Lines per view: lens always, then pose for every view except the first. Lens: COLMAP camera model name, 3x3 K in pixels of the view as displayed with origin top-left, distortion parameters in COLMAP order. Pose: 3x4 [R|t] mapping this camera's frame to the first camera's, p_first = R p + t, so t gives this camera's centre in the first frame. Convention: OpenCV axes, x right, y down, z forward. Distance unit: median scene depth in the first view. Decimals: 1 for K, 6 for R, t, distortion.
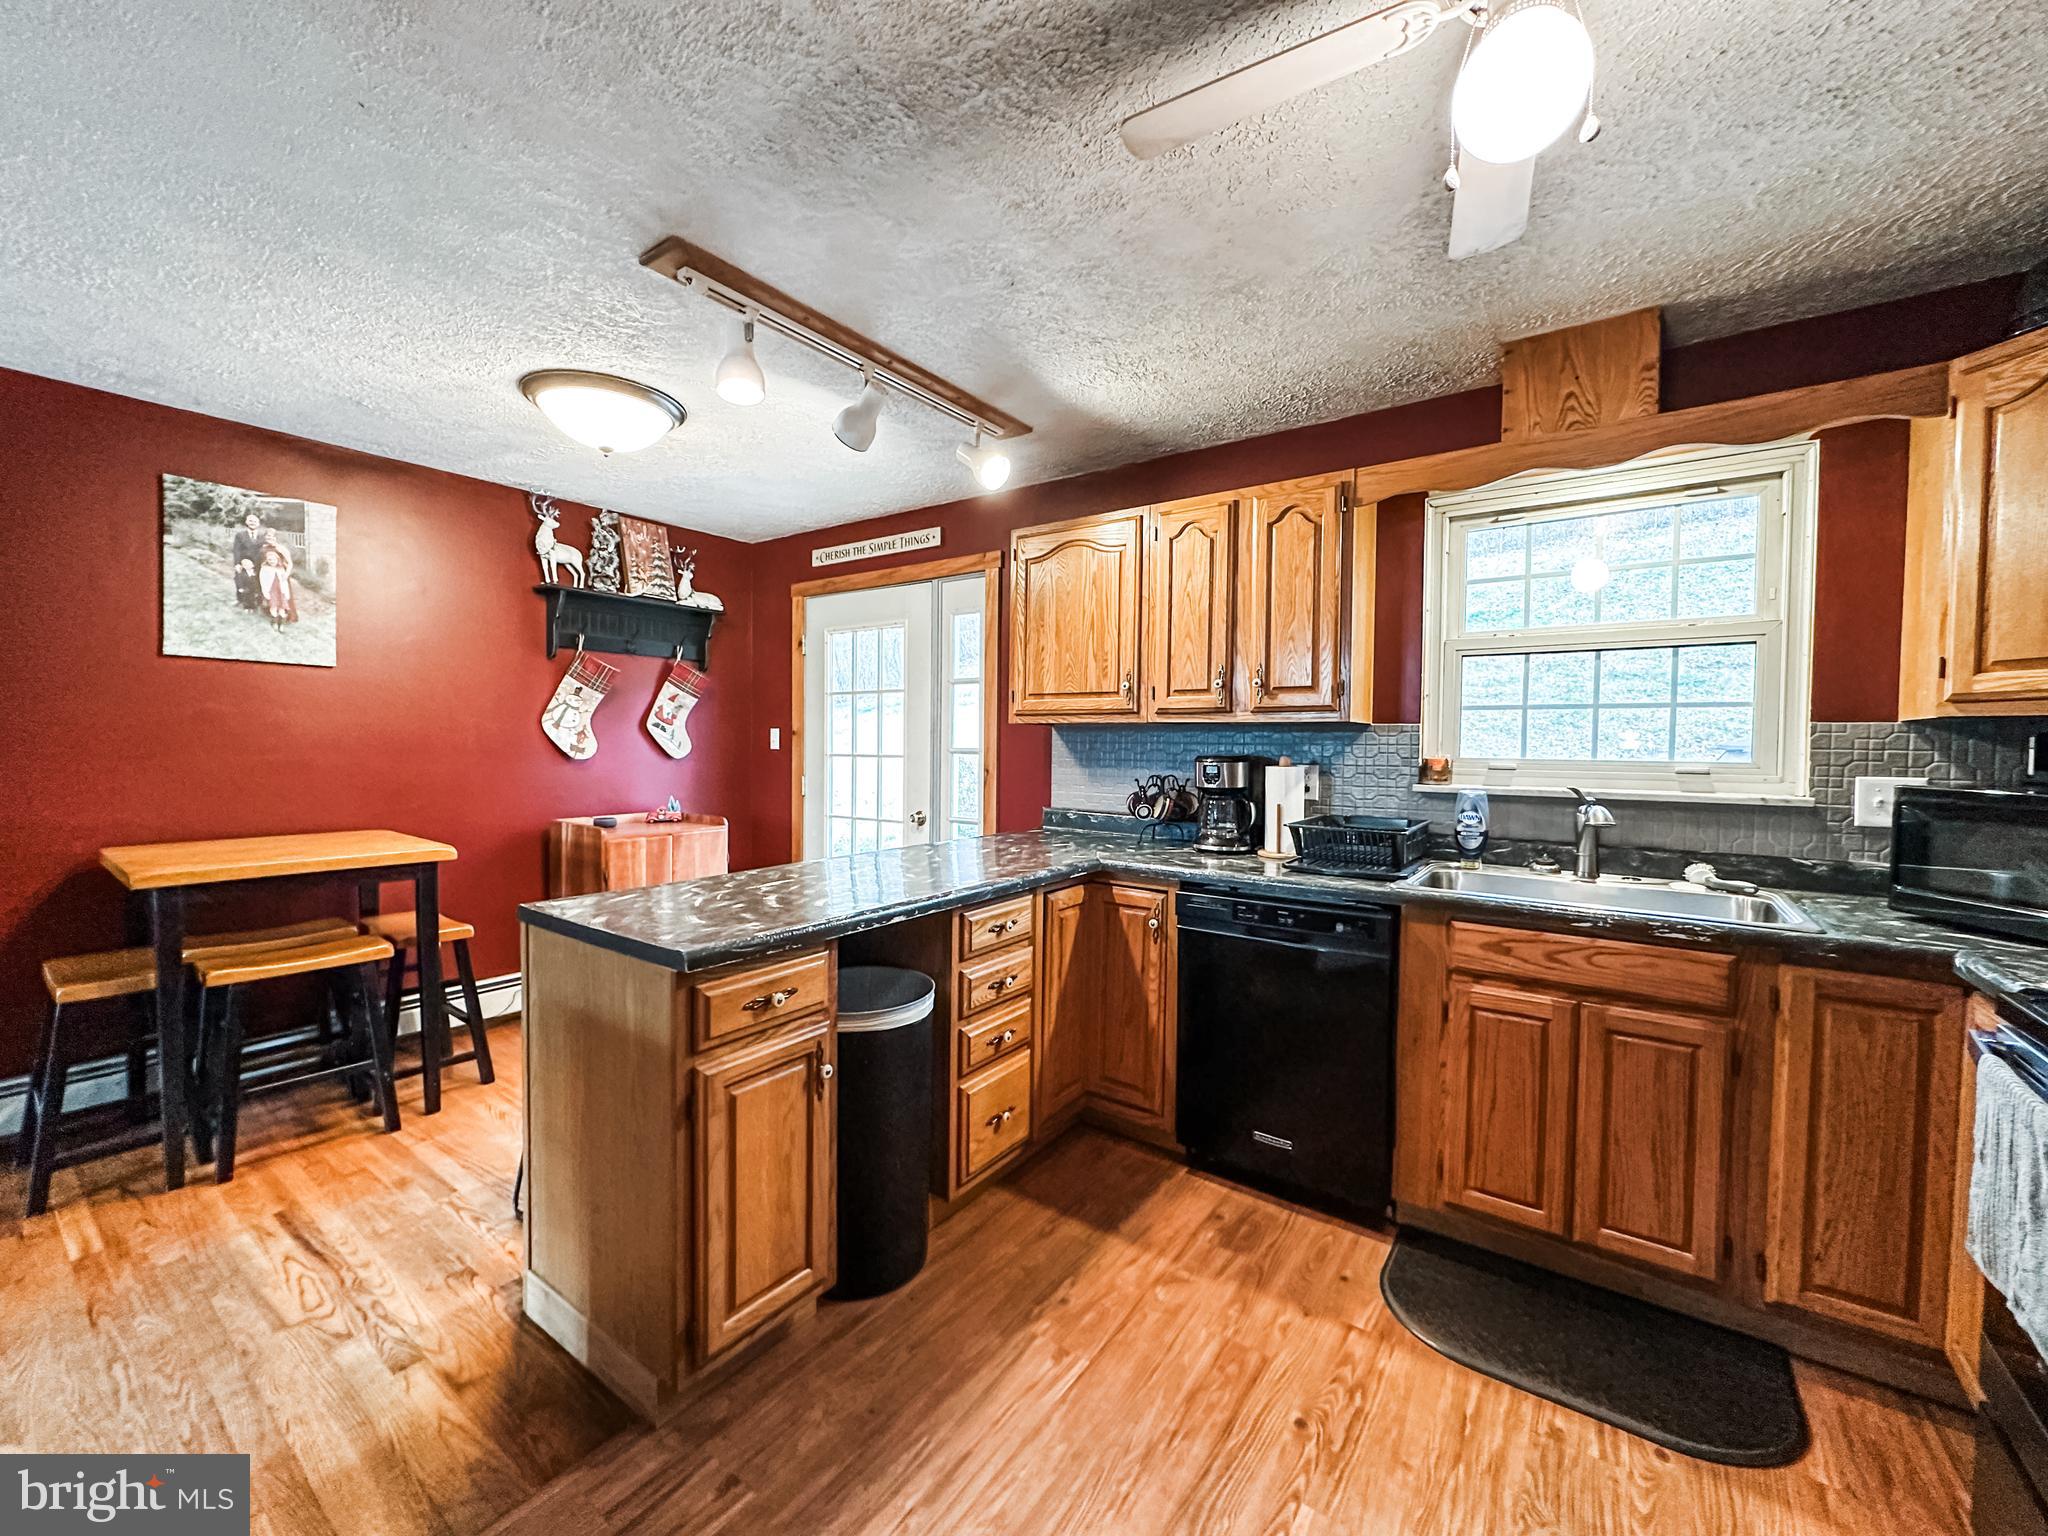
lens RADIAL K [[815.5, 0, 1023.0], [0, 815.5, 769.5], [0, 0, 1]] dist [-0.002409, 0.000130]
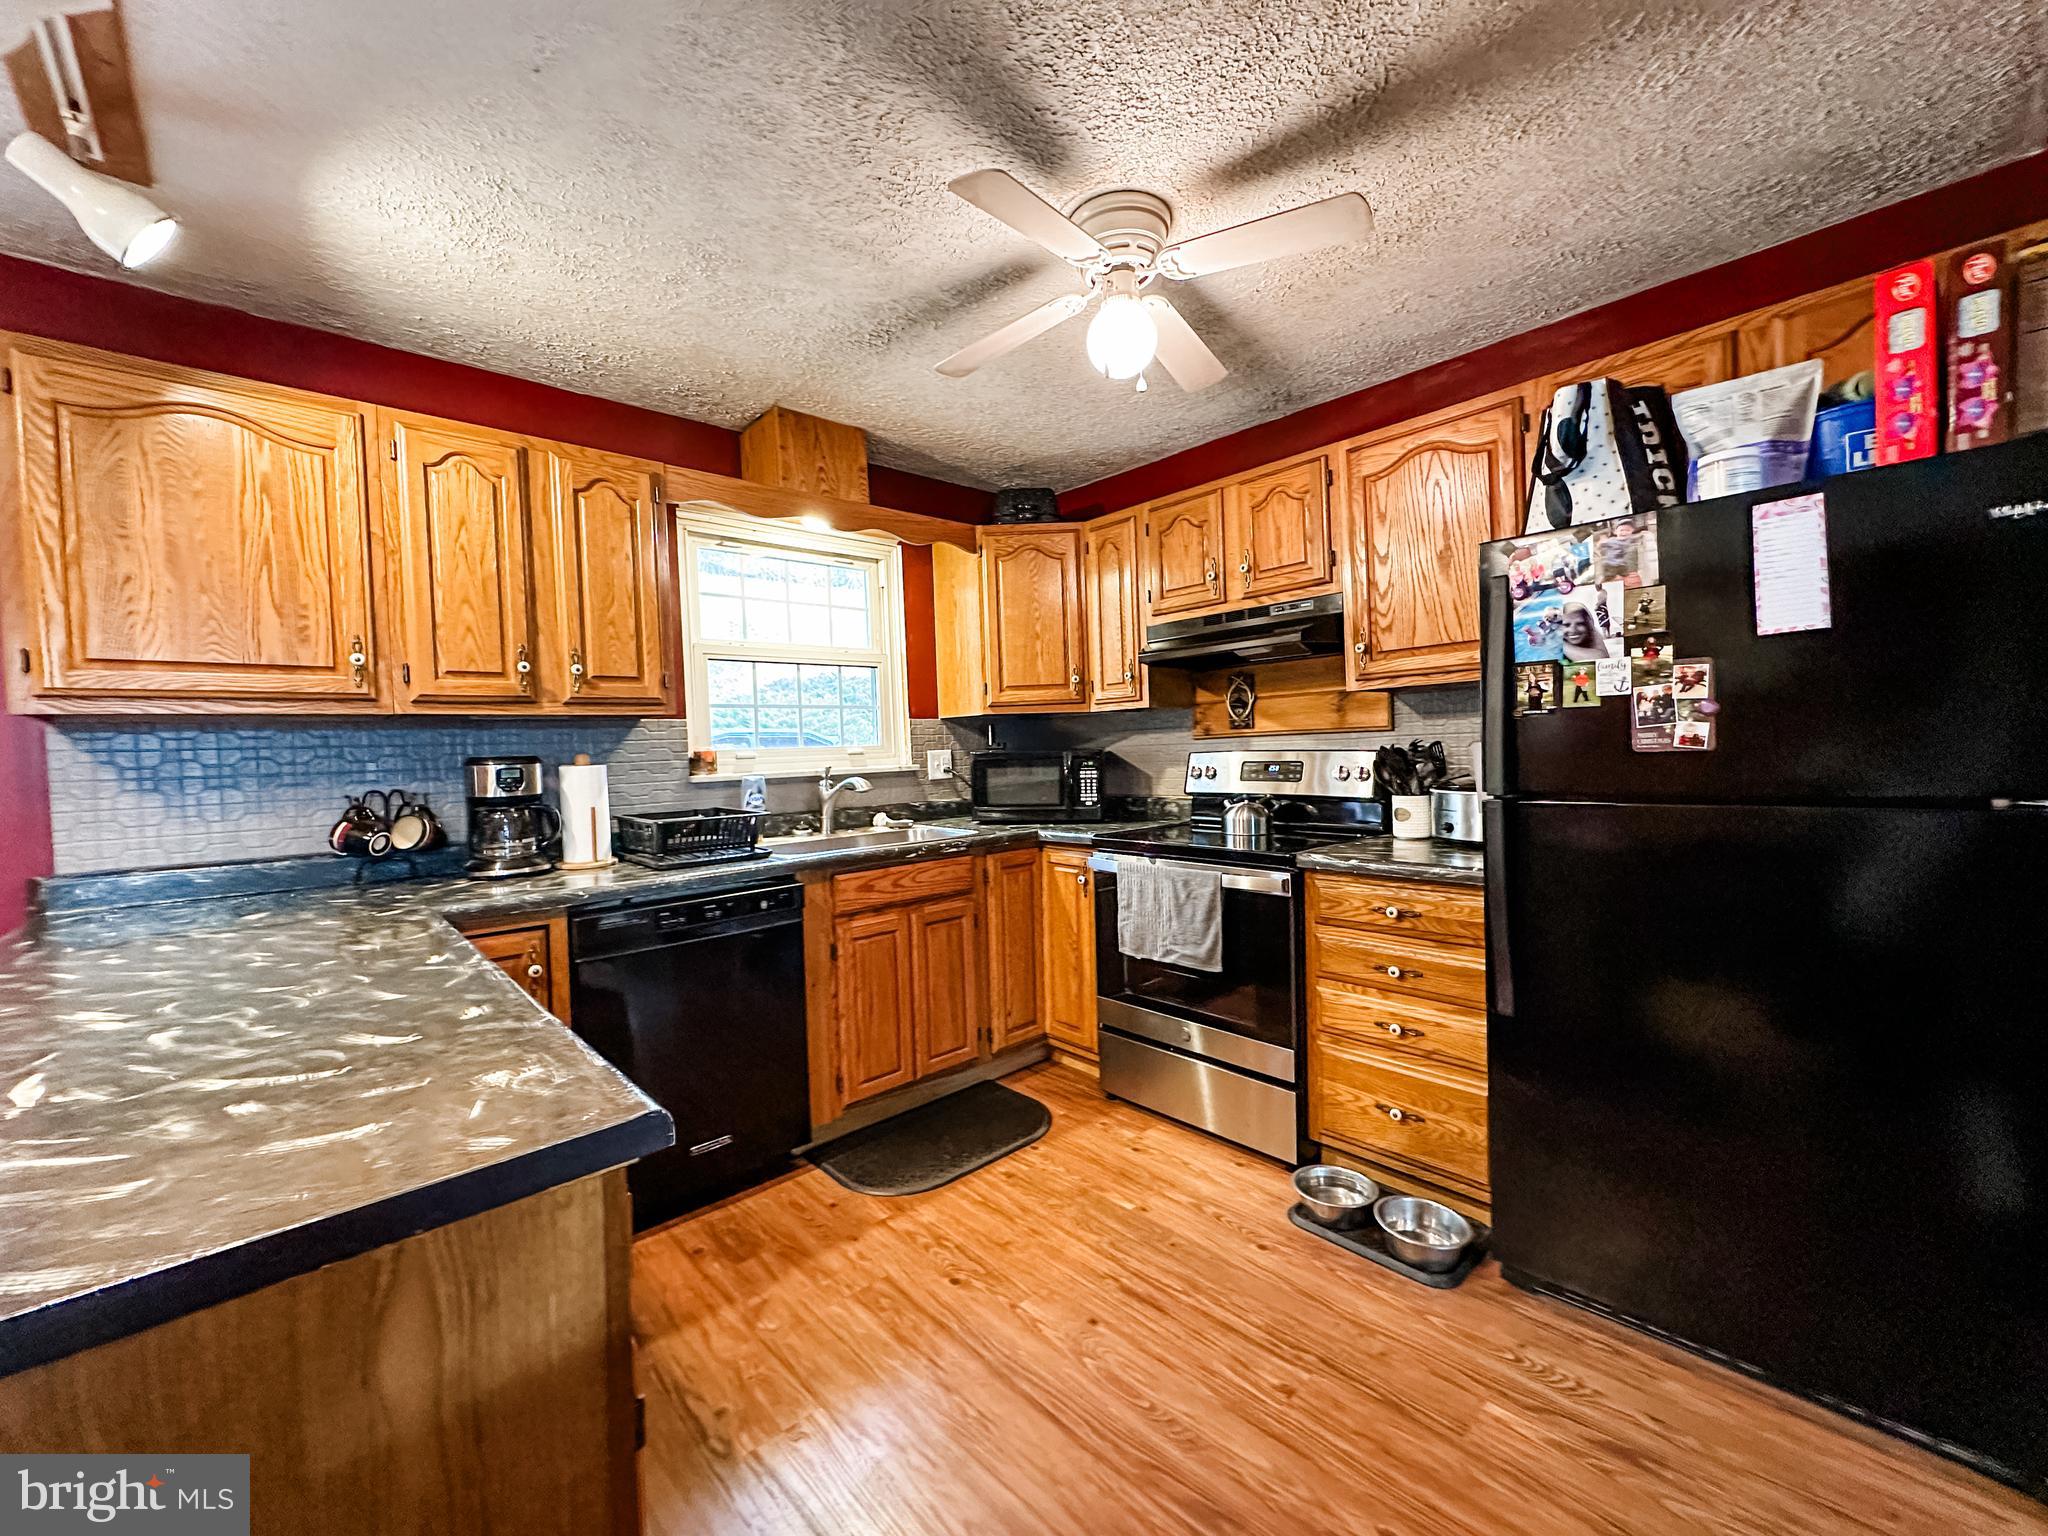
lens RADIAL K [[815.5, 0, 1023.4], [0, 815.5, 769.2], [0, 0, 1]] dist [-0.002409, 0.000130]
pose [[0.201629, -0.046265, 0.978369, -0.471123], [0.066673, 0.997215, 0.033416, 0.002790], [-0.977190, 0.058493, 0.204153, 0.358590]]
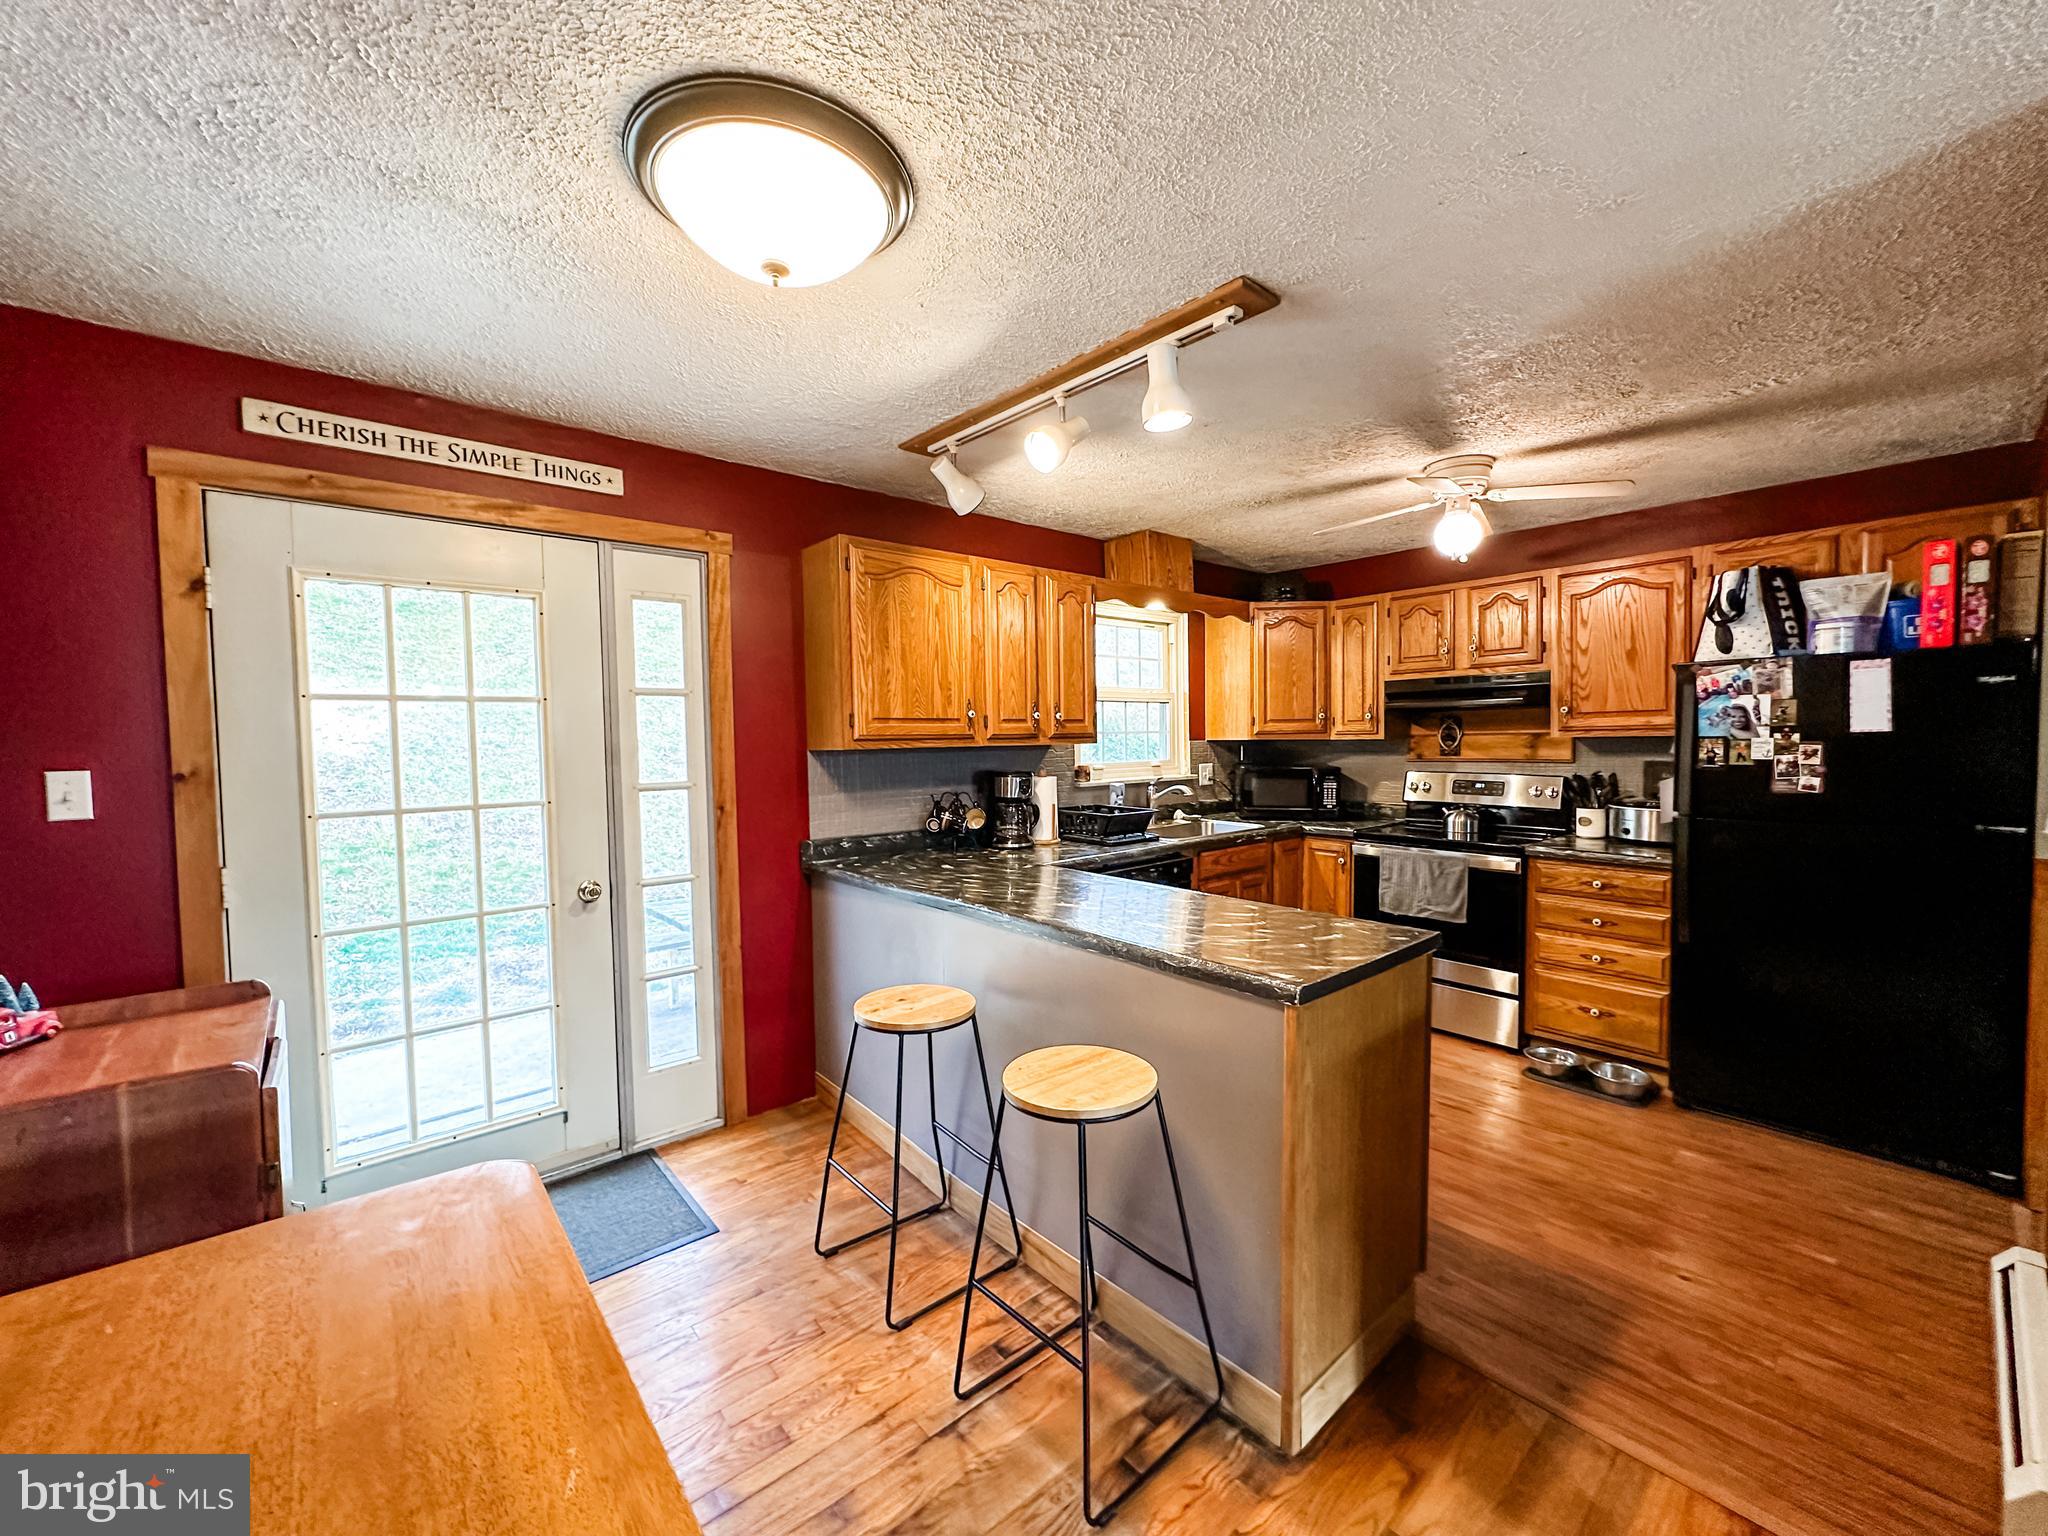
lens RADIAL K [[815.5, 0, 1022.9], [0, 815.5, 768.8], [0, 0, 1]] dist [-0.002409, 0.000130]
pose [[0.230126, -0.055658, 0.971568, -1.040954], [0.046057, 0.997867, 0.046256, -0.084076], [-0.972070, 0.034102, 0.232199, 0.741377]]
